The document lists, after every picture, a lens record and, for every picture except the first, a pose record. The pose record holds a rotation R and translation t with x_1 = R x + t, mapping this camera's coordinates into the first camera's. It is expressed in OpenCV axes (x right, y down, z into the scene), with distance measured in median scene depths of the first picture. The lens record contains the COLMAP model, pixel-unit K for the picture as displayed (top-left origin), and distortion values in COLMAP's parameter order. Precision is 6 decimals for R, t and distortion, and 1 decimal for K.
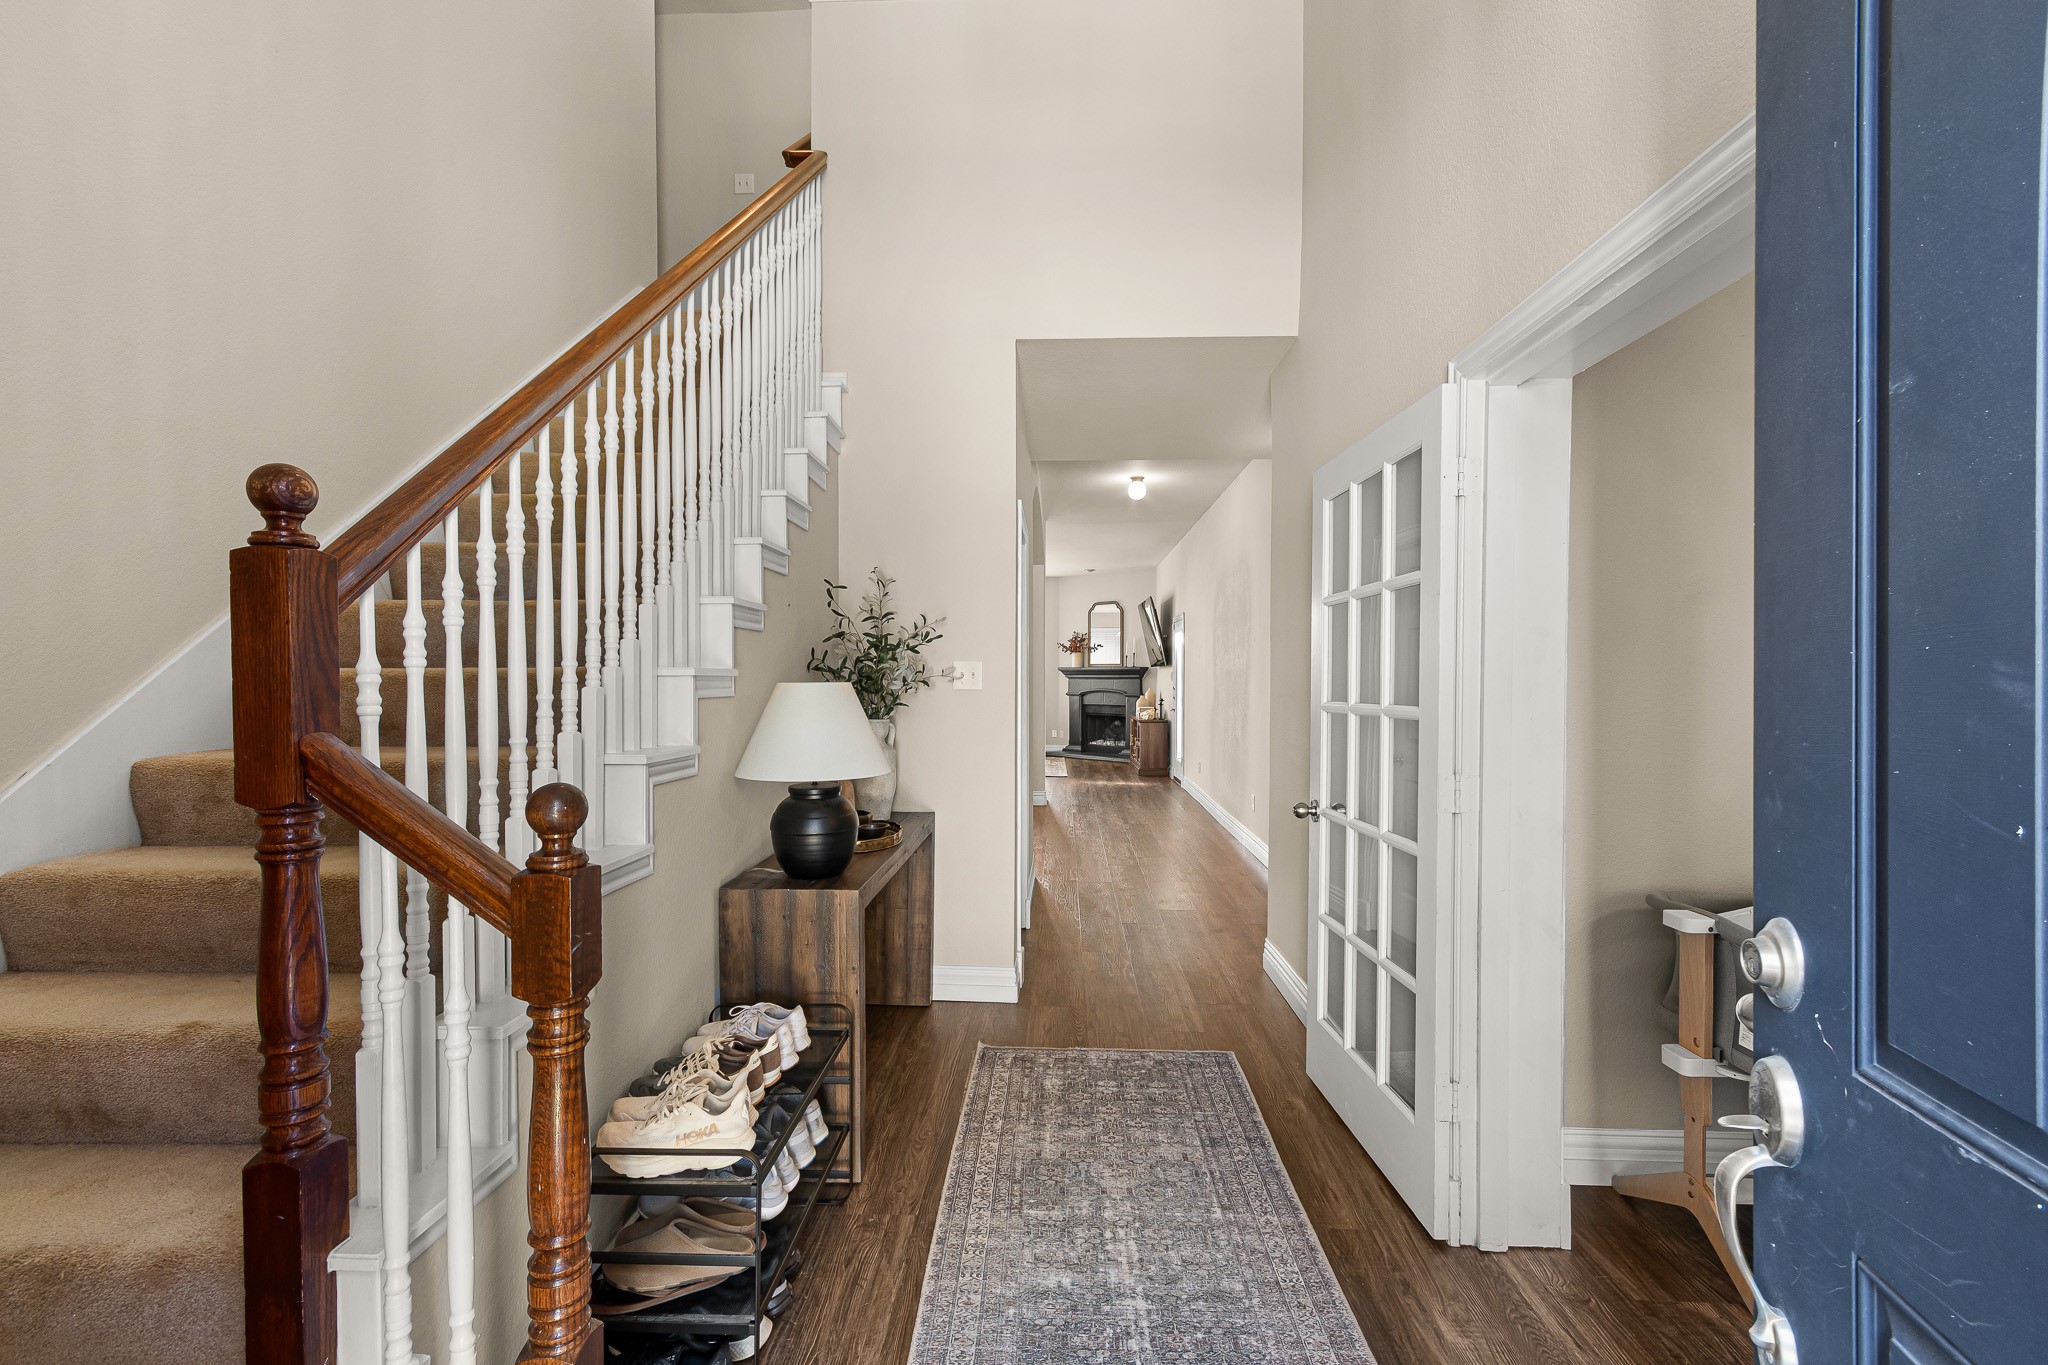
lens RADIAL K [[884.3, 0, 1025.6], [0, 884.3, 697.6], [0, 0, 1]] dist [0.009724, 0.000399]
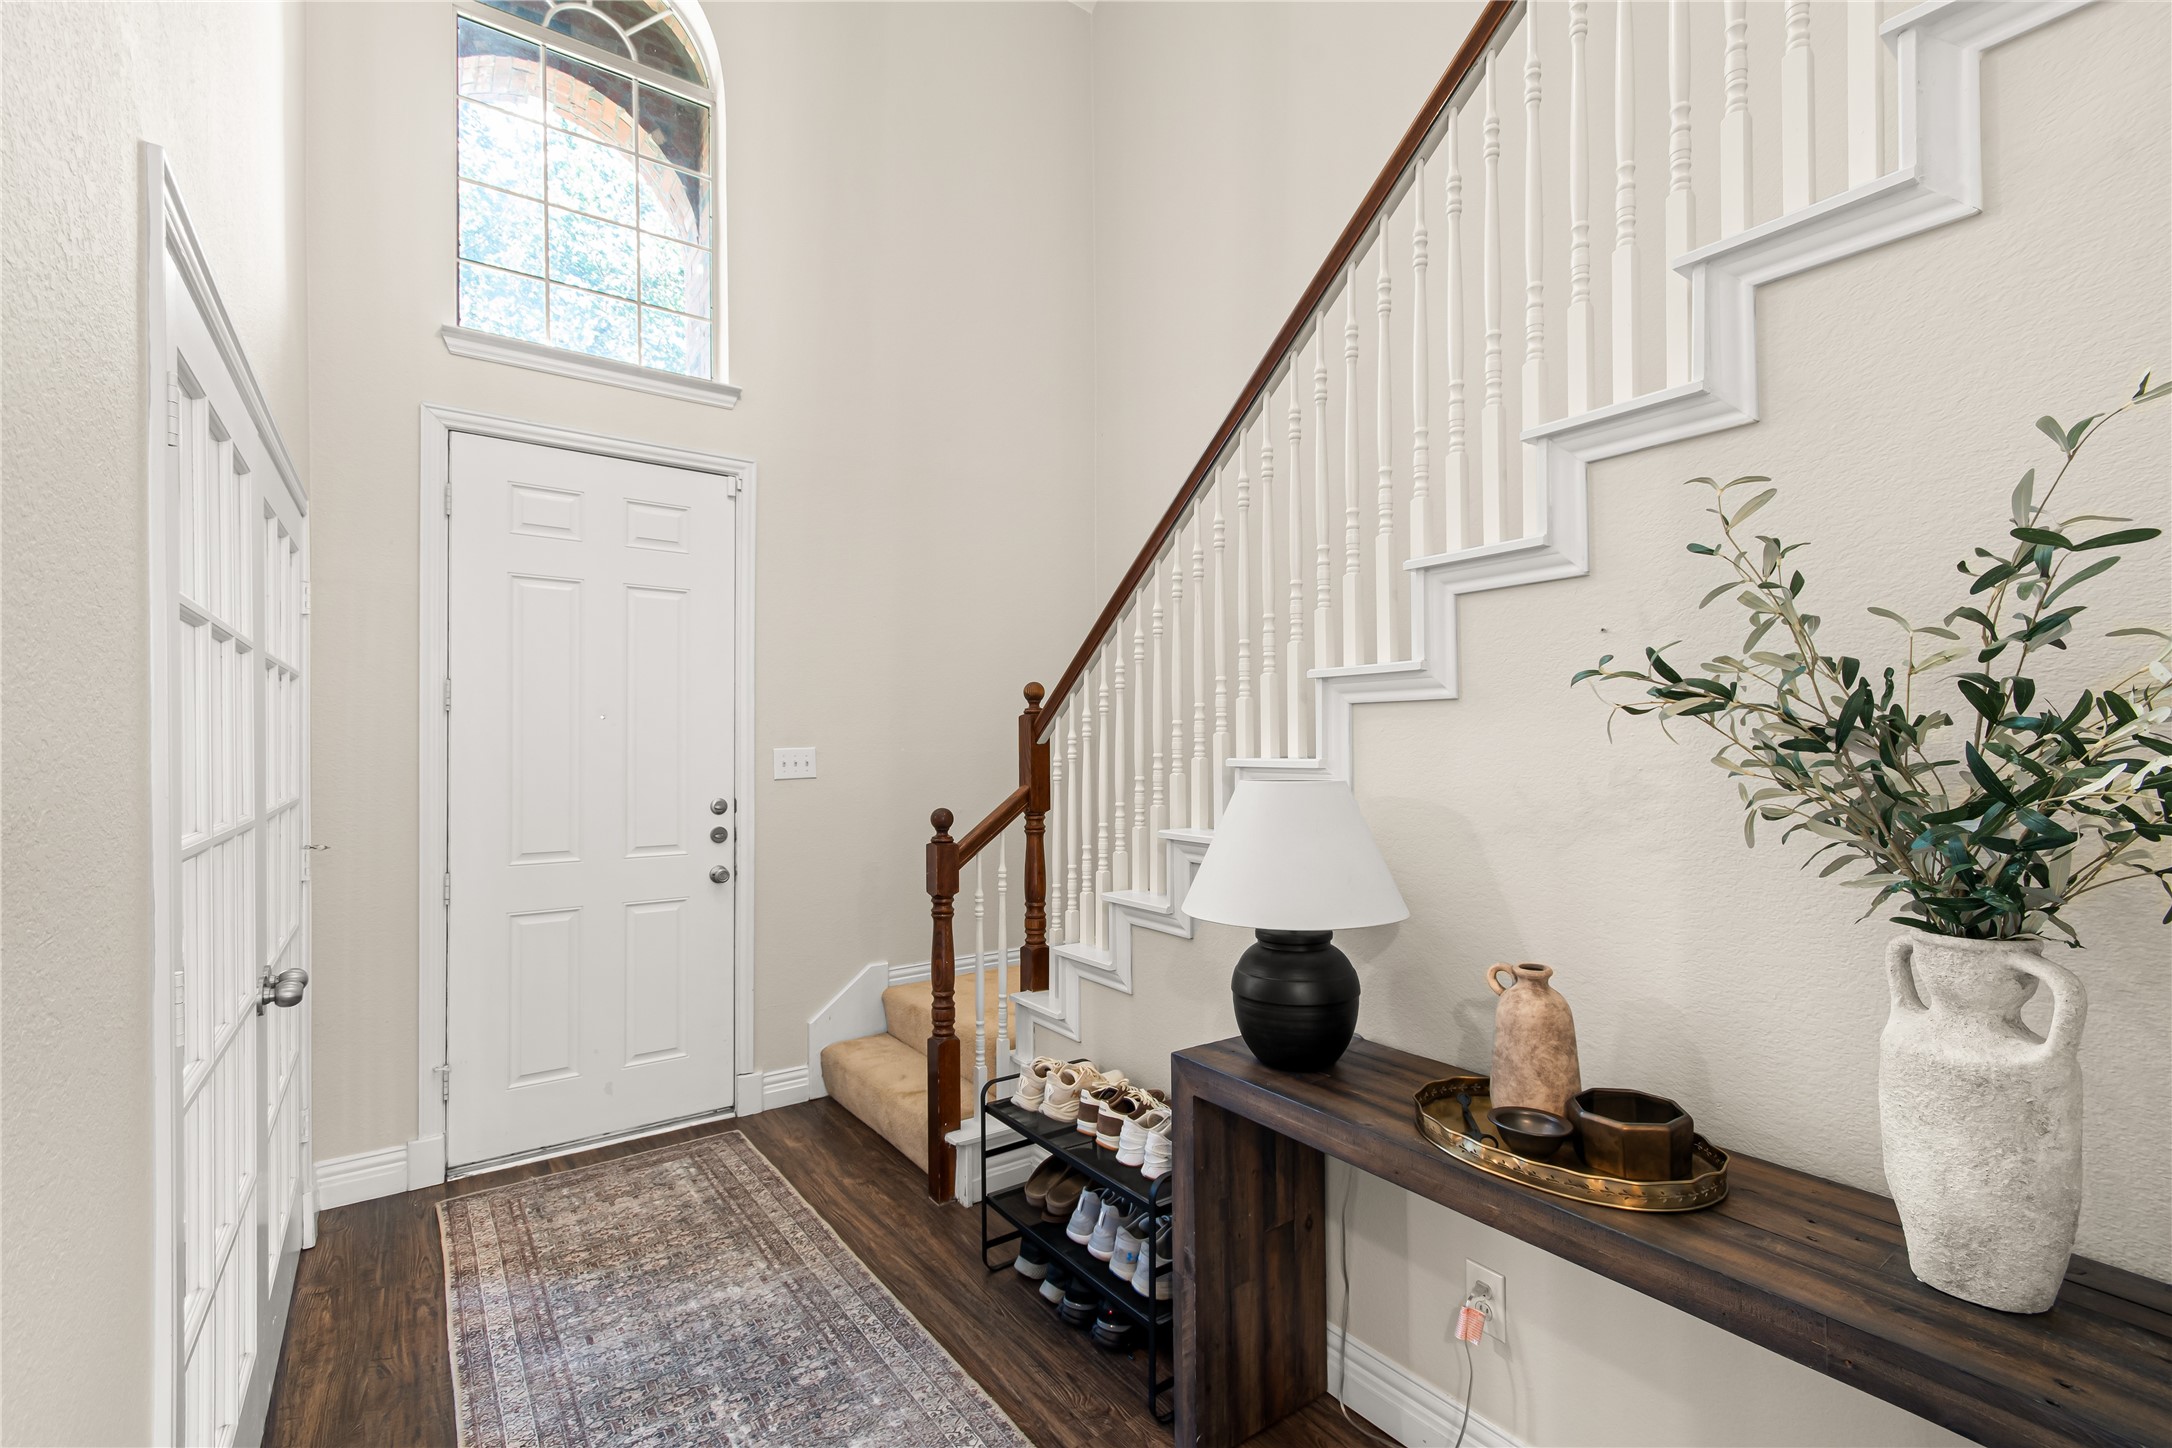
lens RADIAL K [[937.8, 0, 1087.7], [0, 937.8, 740.0], [0, 0, 1]] dist [0.009724, 0.000399]
pose [[-0.784885, 0.001686, -0.619640, 0.481527], [-0.007291, 0.999902, 0.011956, -0.077515], [0.619599, 0.013902, -0.784795, 2.079937]]
